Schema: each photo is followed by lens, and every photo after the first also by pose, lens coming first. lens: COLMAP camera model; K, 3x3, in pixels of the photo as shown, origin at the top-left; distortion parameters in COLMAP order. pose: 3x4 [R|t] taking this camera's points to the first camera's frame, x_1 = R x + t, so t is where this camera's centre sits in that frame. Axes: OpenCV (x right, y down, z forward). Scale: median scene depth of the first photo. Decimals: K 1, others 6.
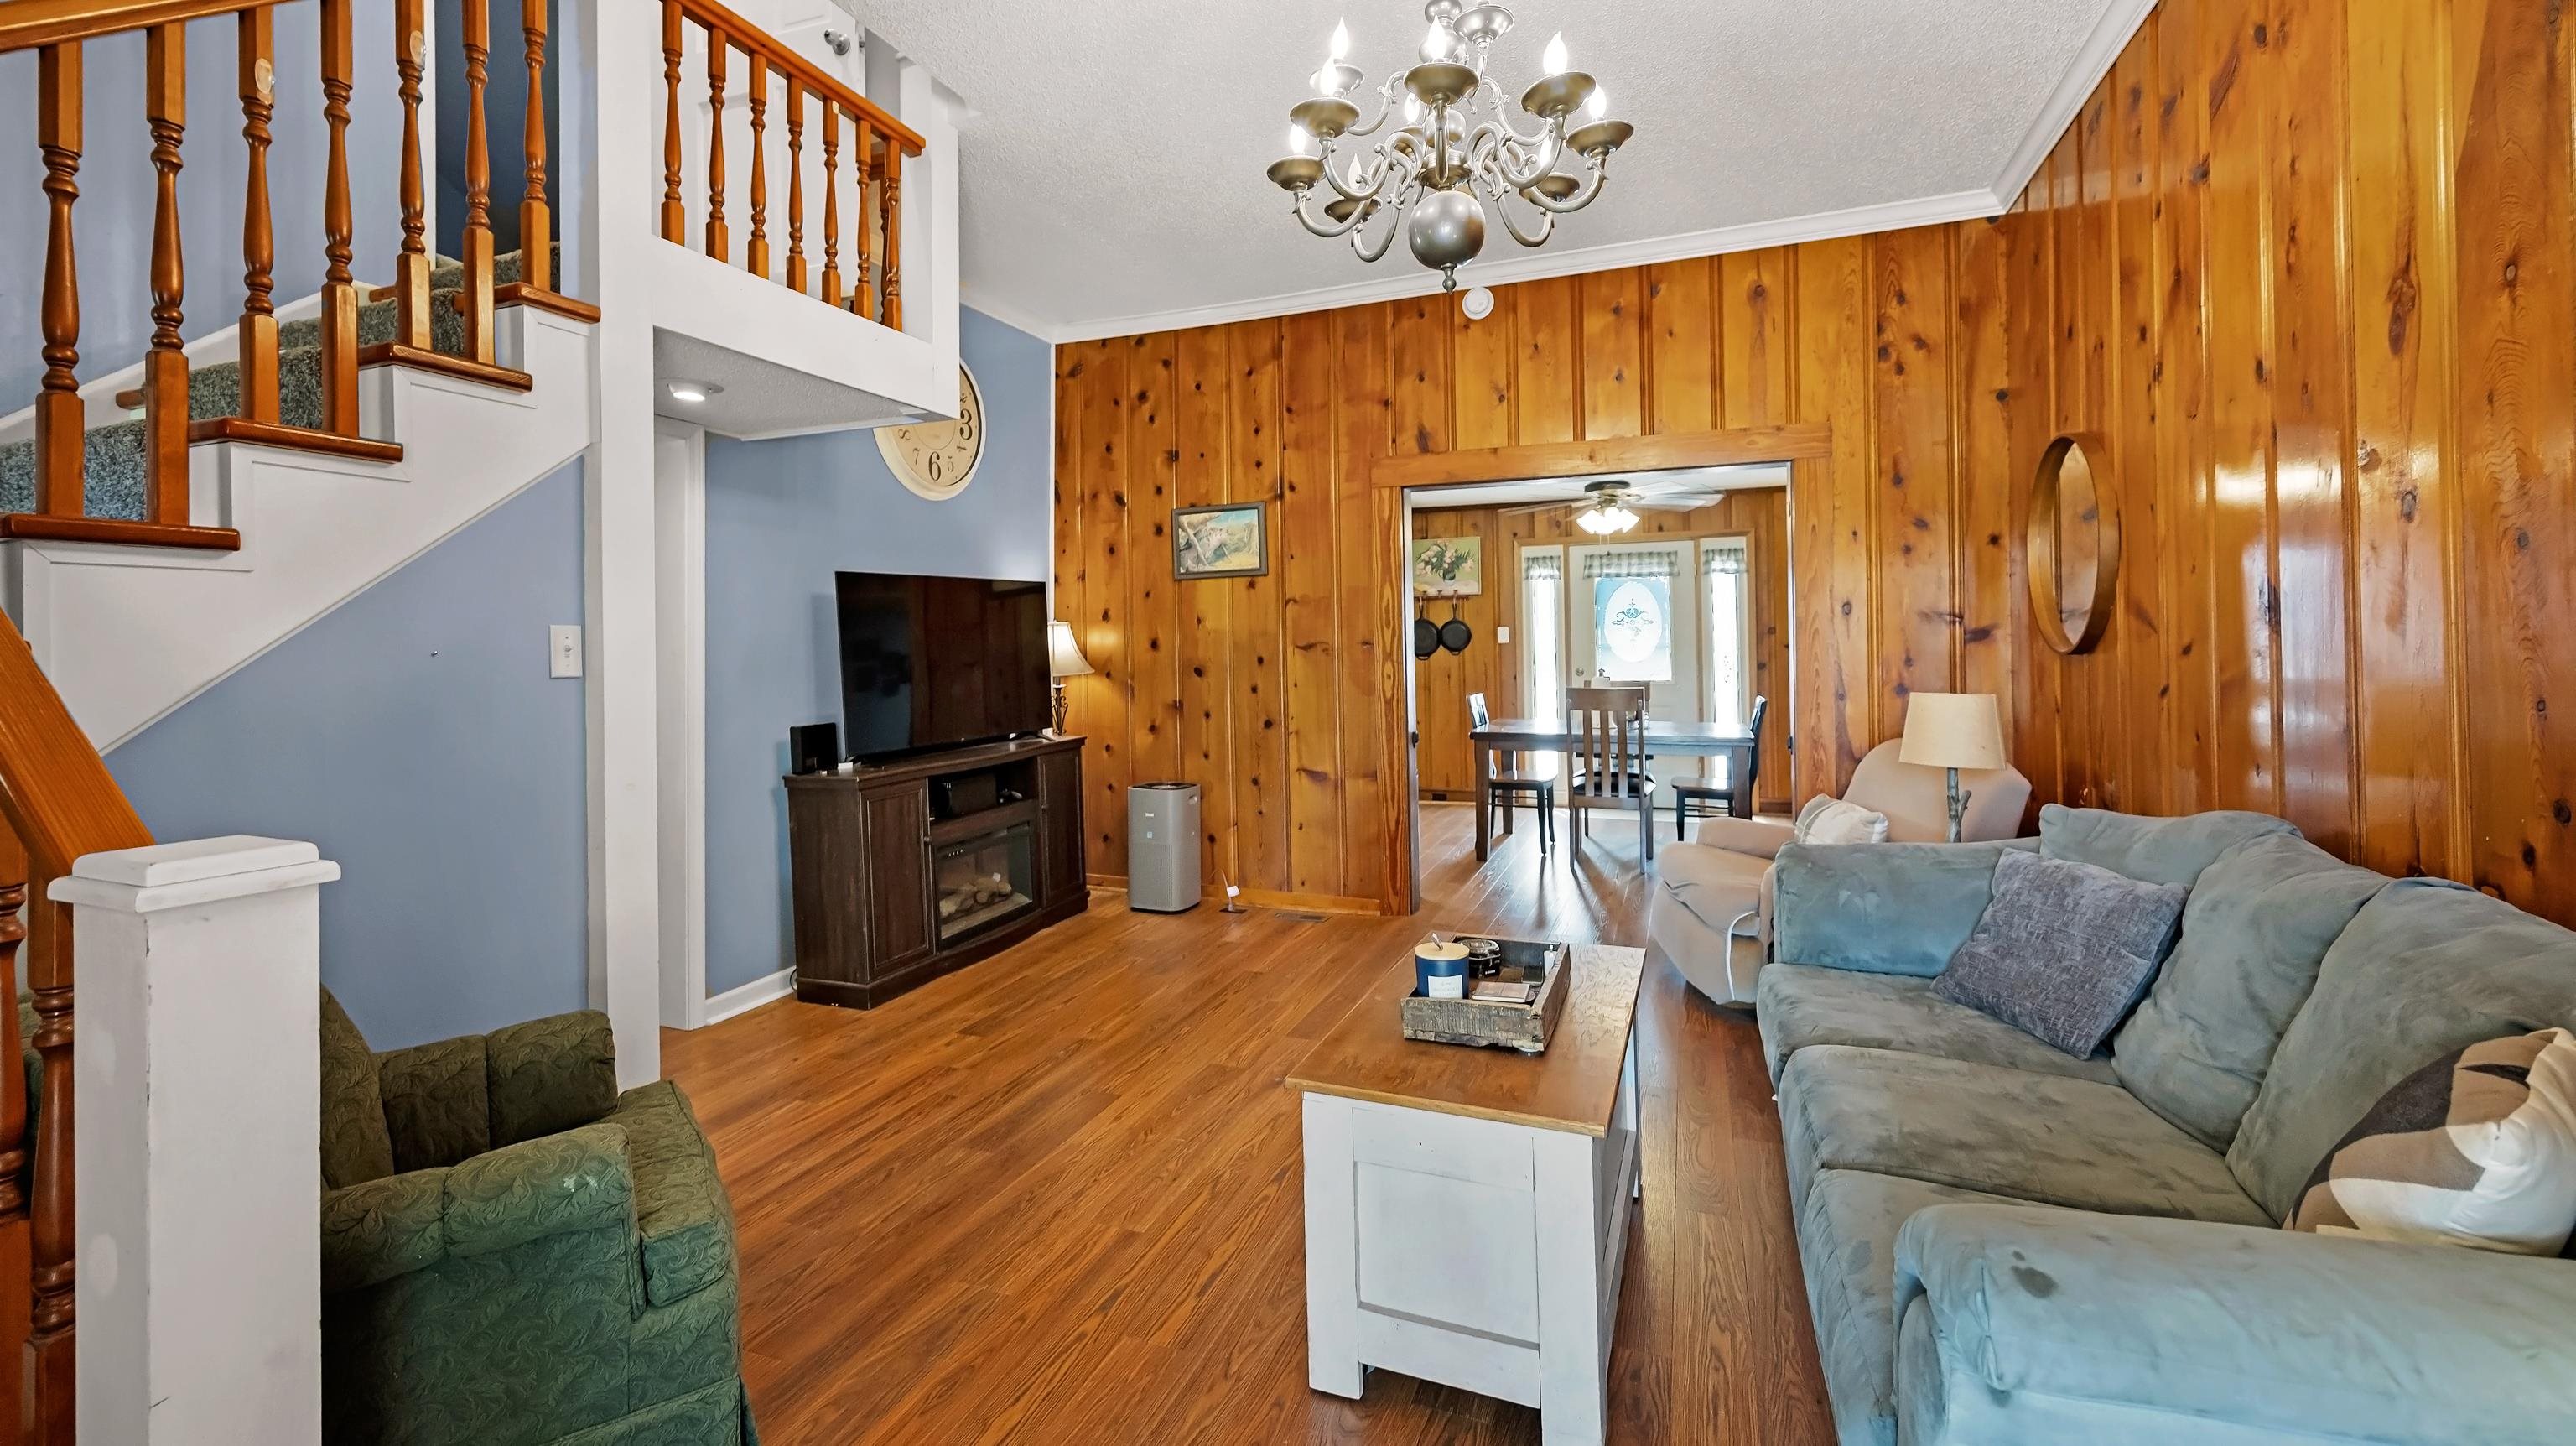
lens RADIAL K [[994.5, 0, 1287.0], [0, 994.5, 626.2], [0, 0, 1]] dist [-0.000525, -0.000040]
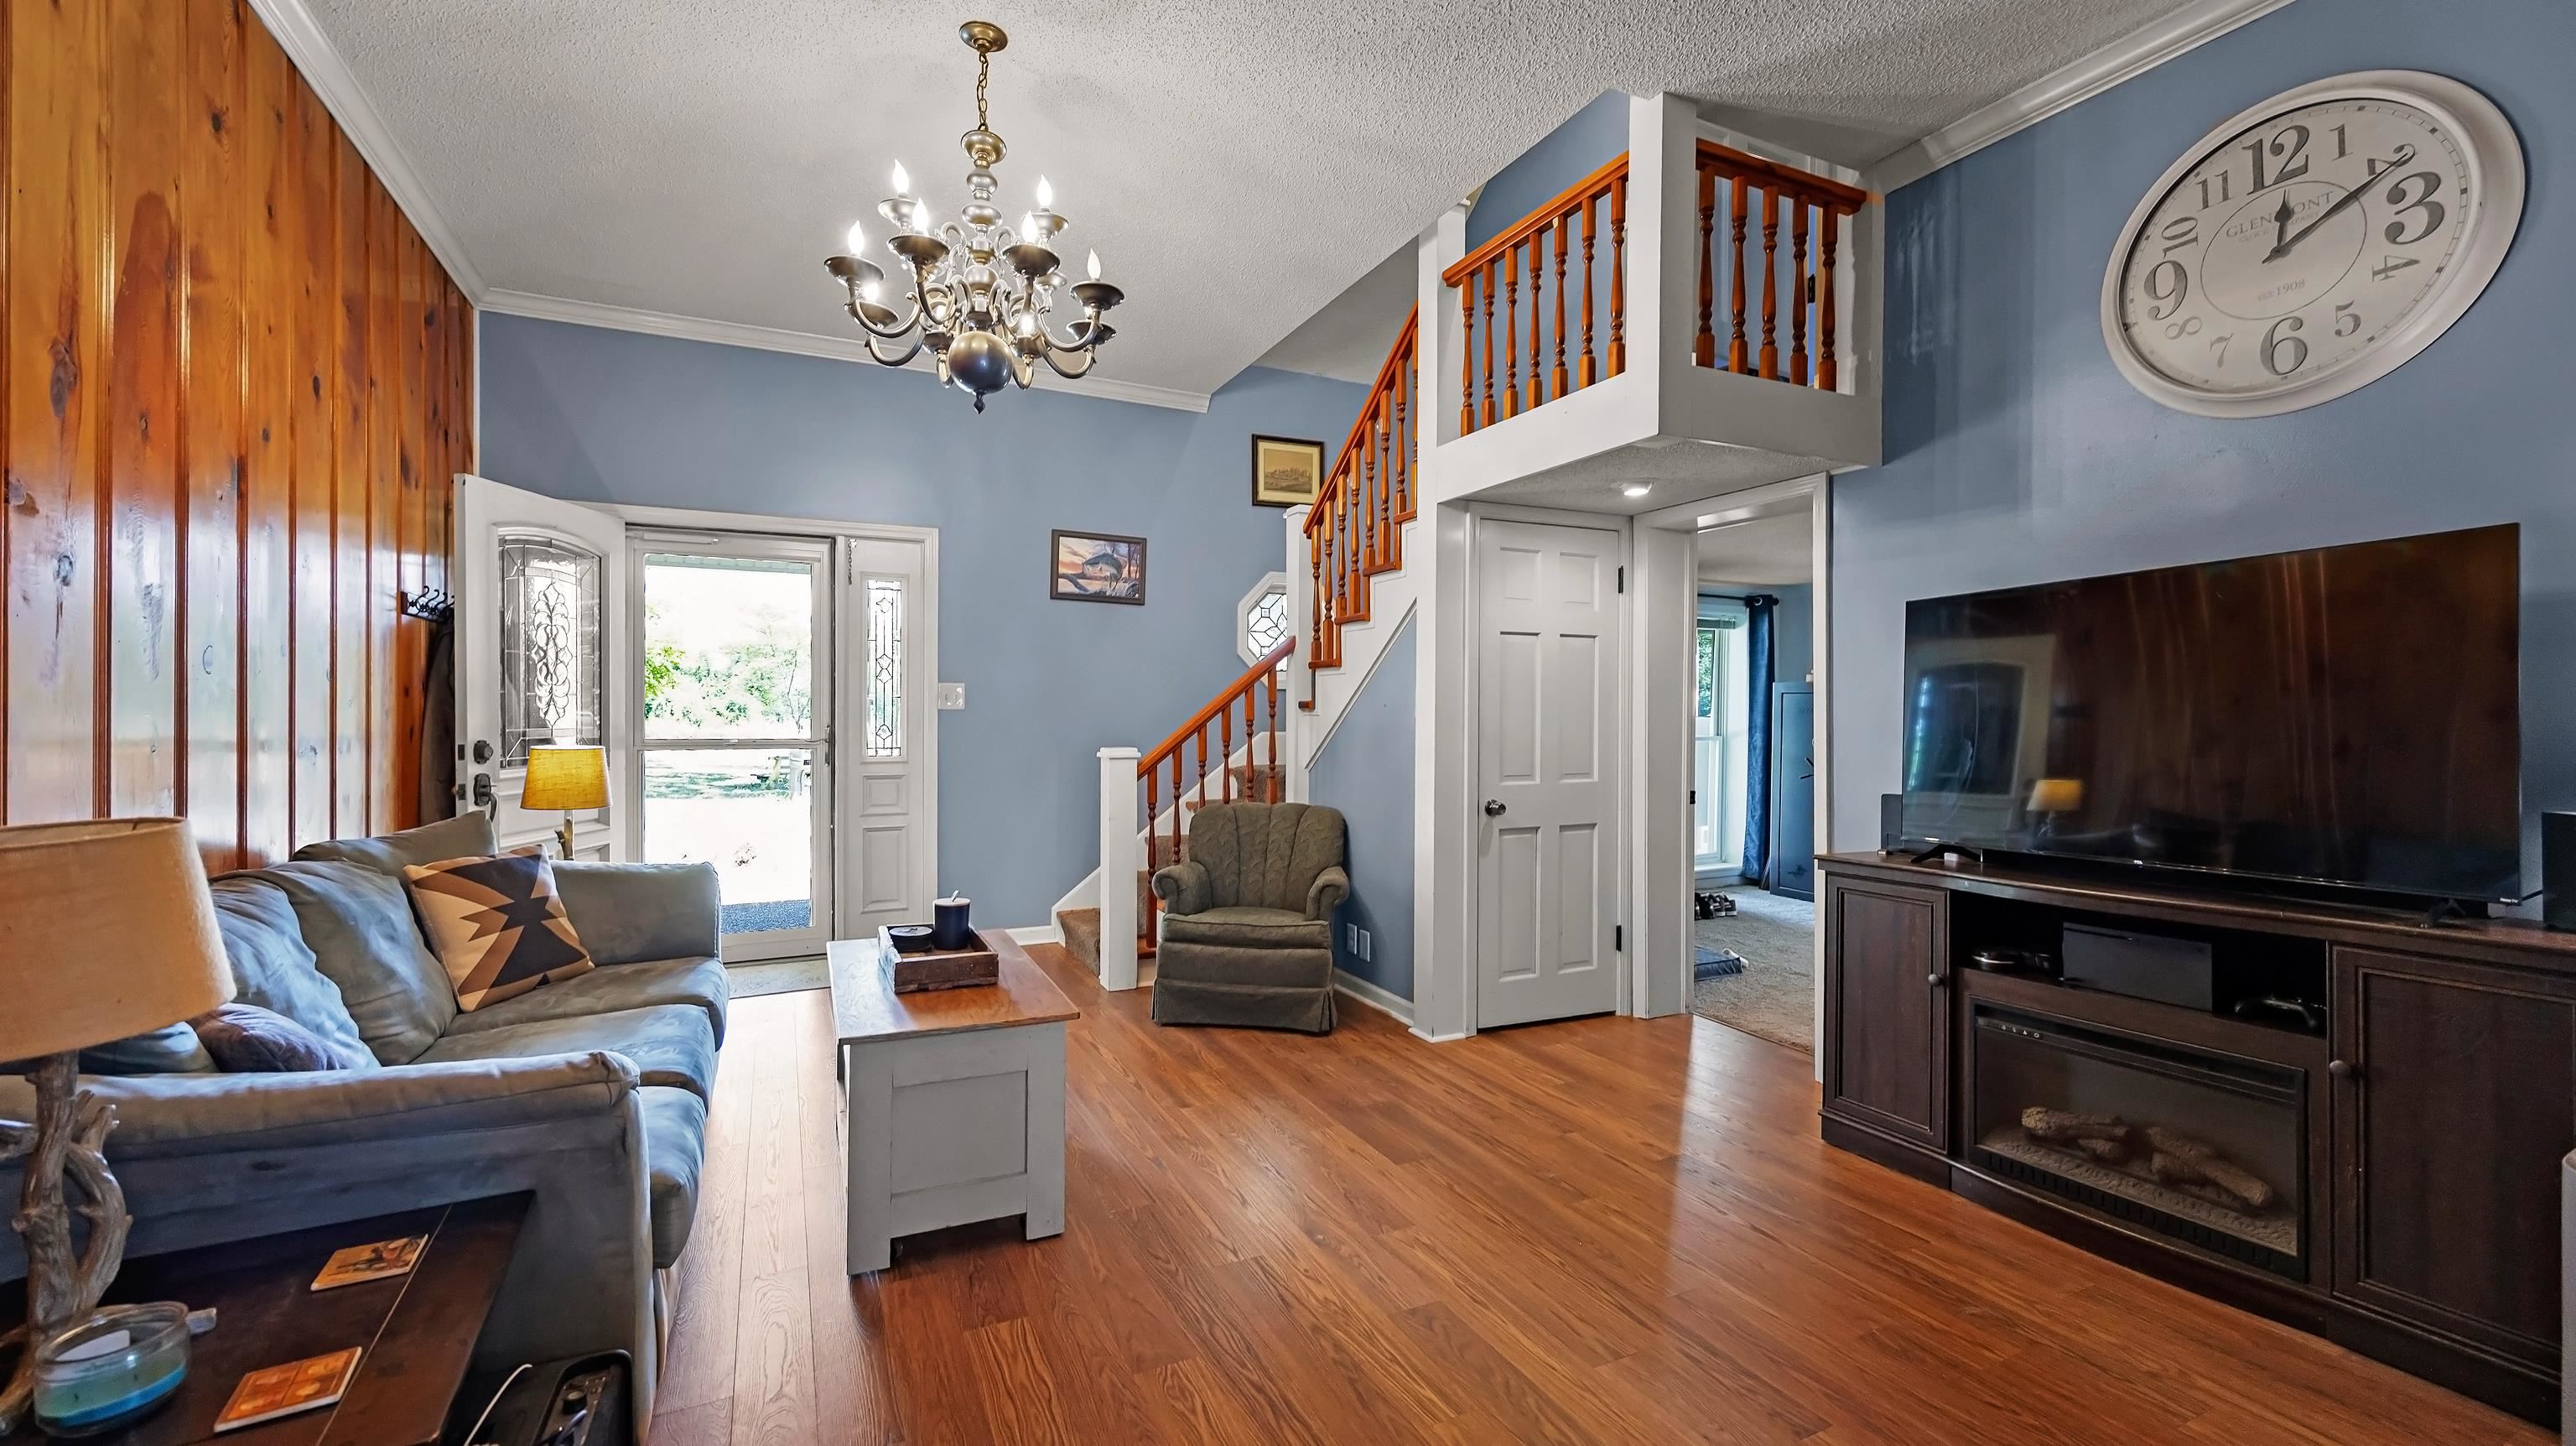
lens RADIAL K [[1015.9, 0, 1274.3], [0, 1015.9, 710.1], [0, 0, 1]] dist [-0.001835, -0.000070]
pose [[-0.664018, 0.008951, -0.747663, 0.716823], [0.020313, 0.999775, -0.006071, 0.037864], [0.747440, -0.019219, -0.664051, 1.745776]]
